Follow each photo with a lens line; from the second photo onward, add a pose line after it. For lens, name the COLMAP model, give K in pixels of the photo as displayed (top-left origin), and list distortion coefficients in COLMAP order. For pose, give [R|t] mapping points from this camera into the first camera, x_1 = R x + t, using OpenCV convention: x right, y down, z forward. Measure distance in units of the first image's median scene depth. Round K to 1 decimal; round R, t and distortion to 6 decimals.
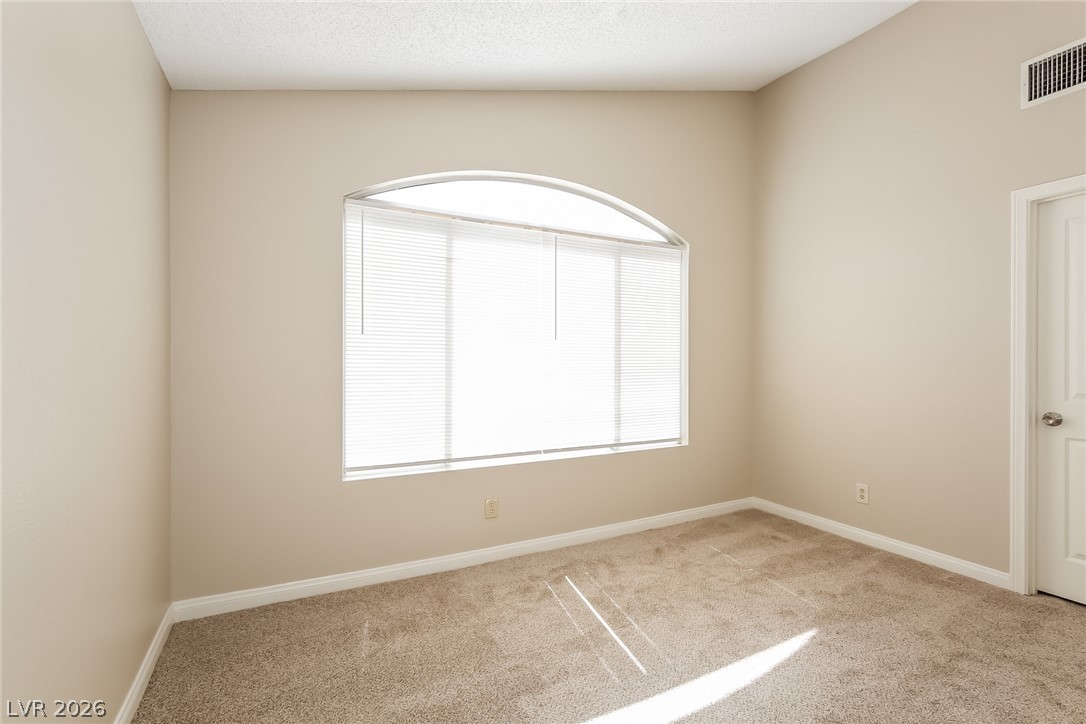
lens RADIAL K [[488.1, 0, 543.0], [0, 488.1, 362.0], [0, 0, 1]] dist [-0.001553, 0.000315]
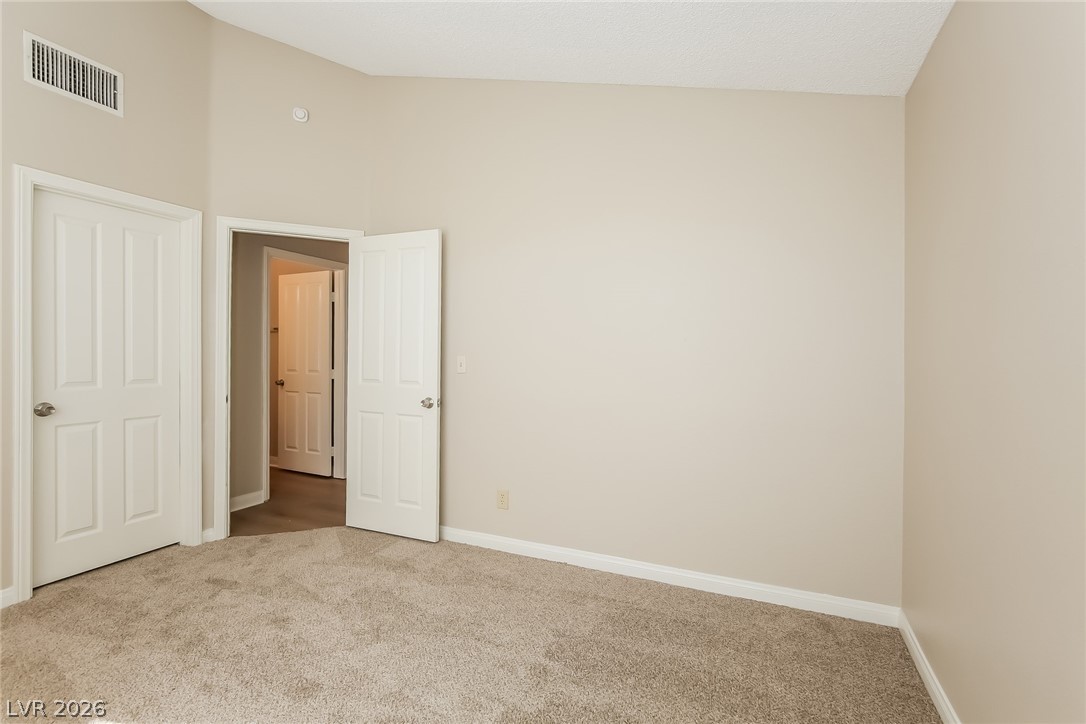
lens RADIAL K [[488.1, 0, 543.0], [0, 488.1, 362.0], [0, 0, 1]] dist [-0.001553, 0.000315]
pose [[-0.612116, -0.020187, 0.790510, -0.375467], [-0.006312, 0.999767, 0.020642, -0.007583], [-0.790742, 0.007646, -0.612101, 0.815208]]
